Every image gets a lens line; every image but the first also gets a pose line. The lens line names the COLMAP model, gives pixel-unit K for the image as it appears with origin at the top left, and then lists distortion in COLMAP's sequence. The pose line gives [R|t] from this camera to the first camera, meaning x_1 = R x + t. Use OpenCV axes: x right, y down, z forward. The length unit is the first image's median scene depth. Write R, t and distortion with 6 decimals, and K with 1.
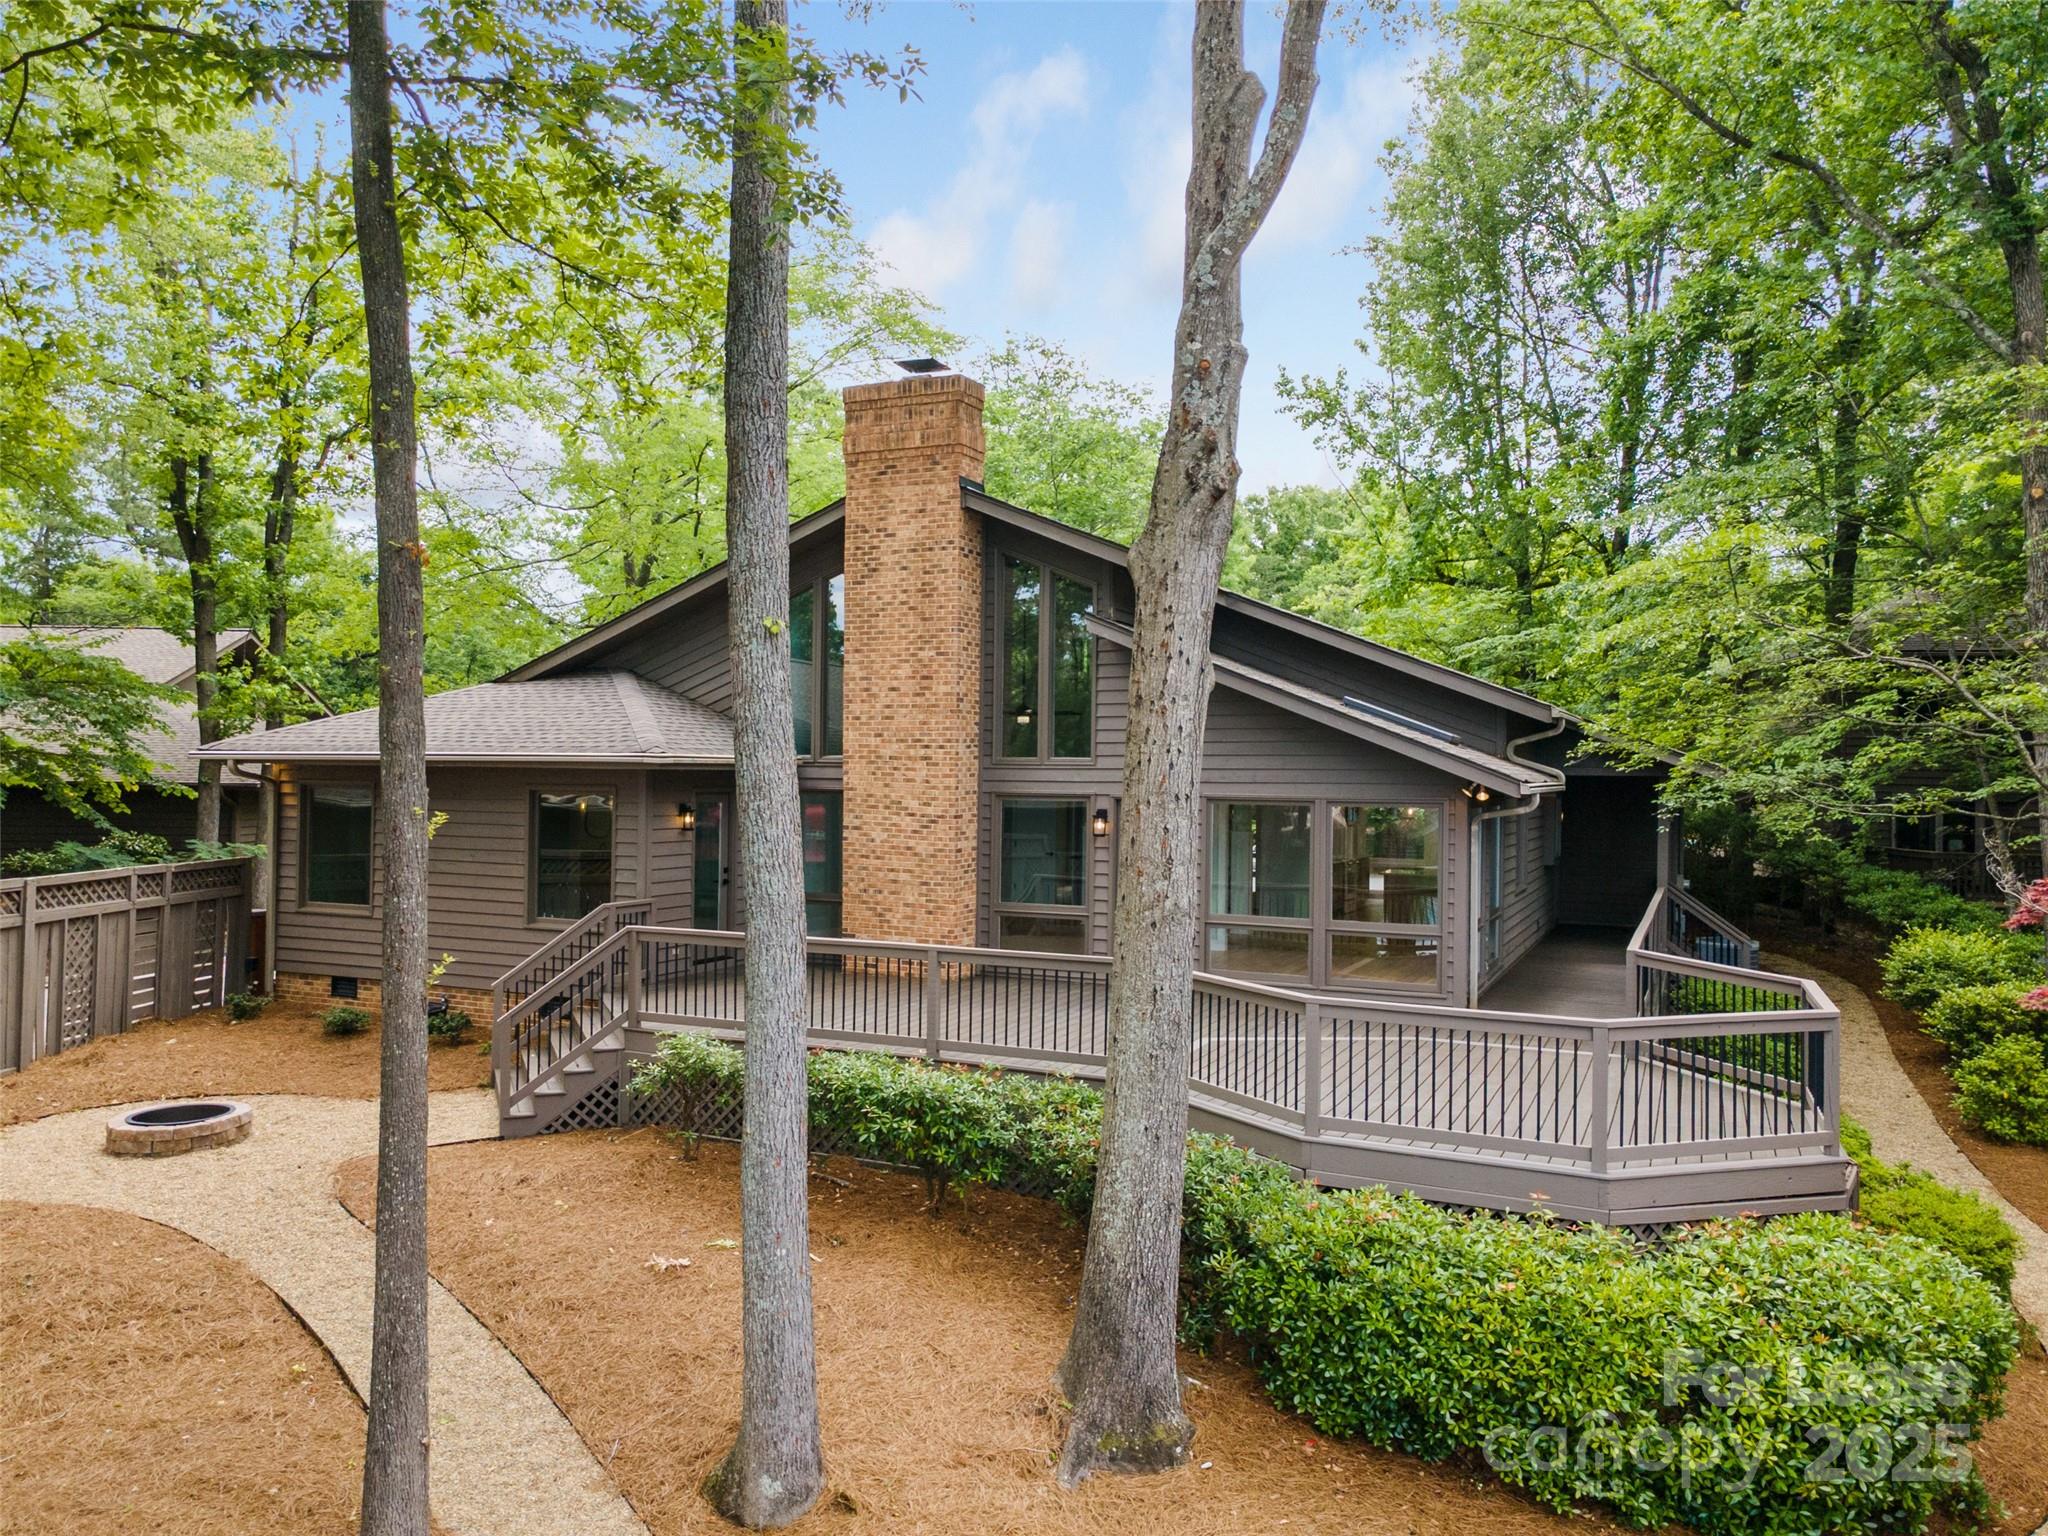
lens RADIAL K [[1489.0, 0, 1023.5], [0, 1489.0, 771.9], [0, 0, 1]] dist [0.026915, 0.015323]
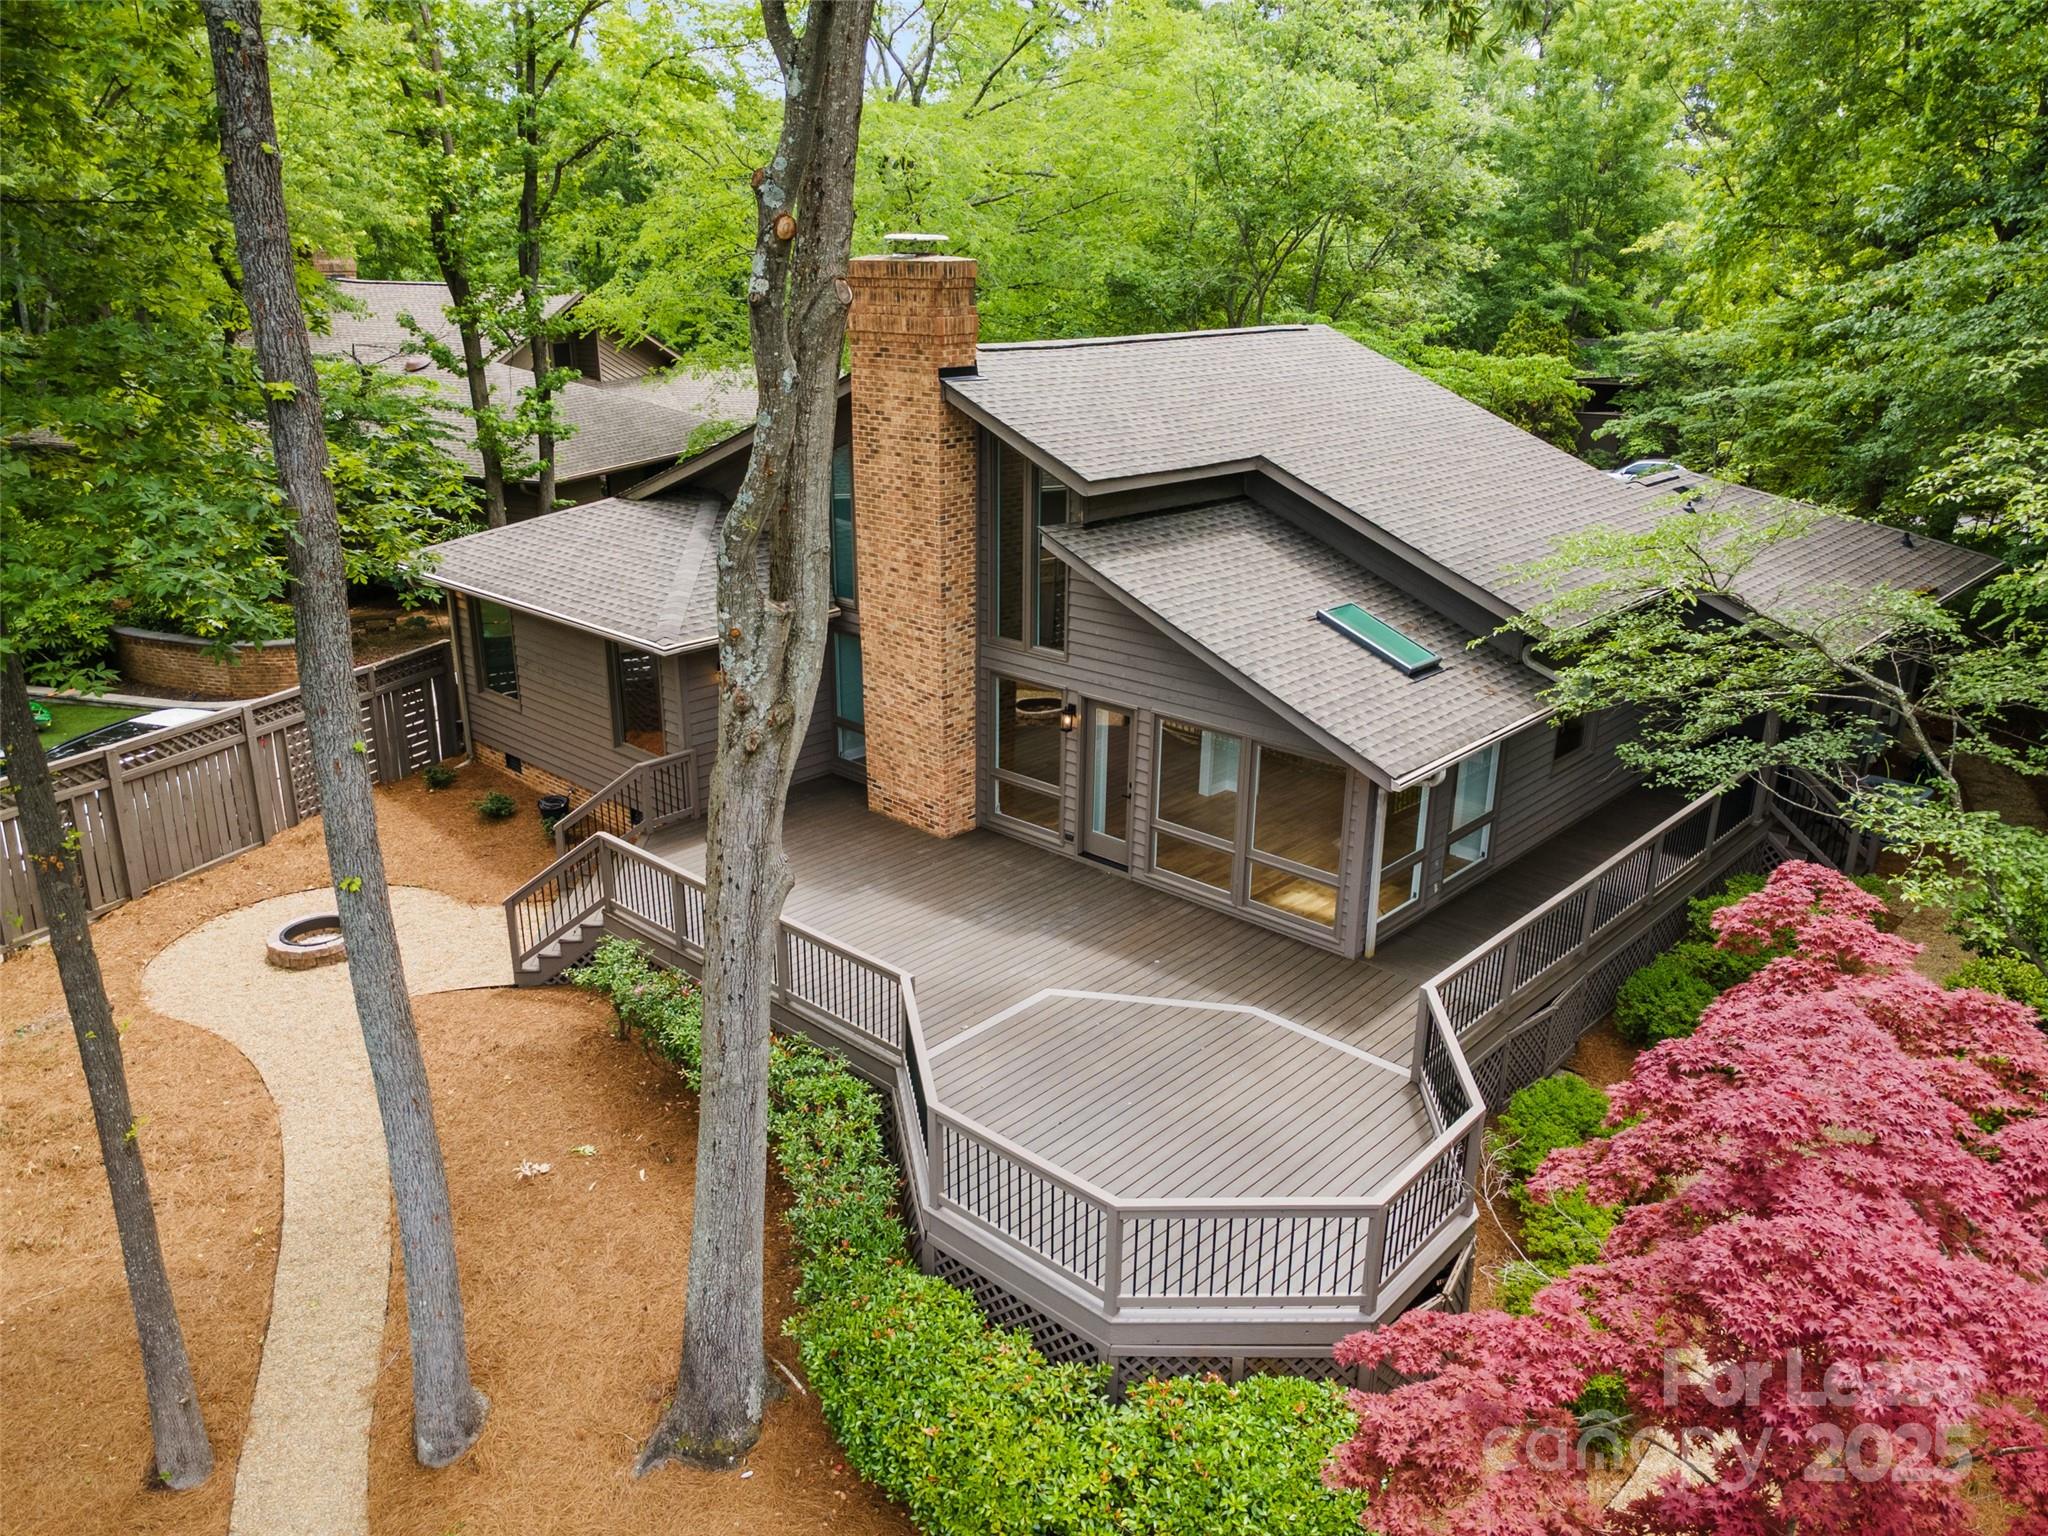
lens RADIAL K [[1489.0, 0, 1010.3], [0, 1489.0, 776.6], [0, 0, 1]] dist [0.026915, 0.015323]
pose [[0.946577, 0.102311, -0.305817, 0.362617], [0.006536, 0.942055, 0.335395, -0.299267], [0.322411, -0.319476, 0.891059, 0.044938]]
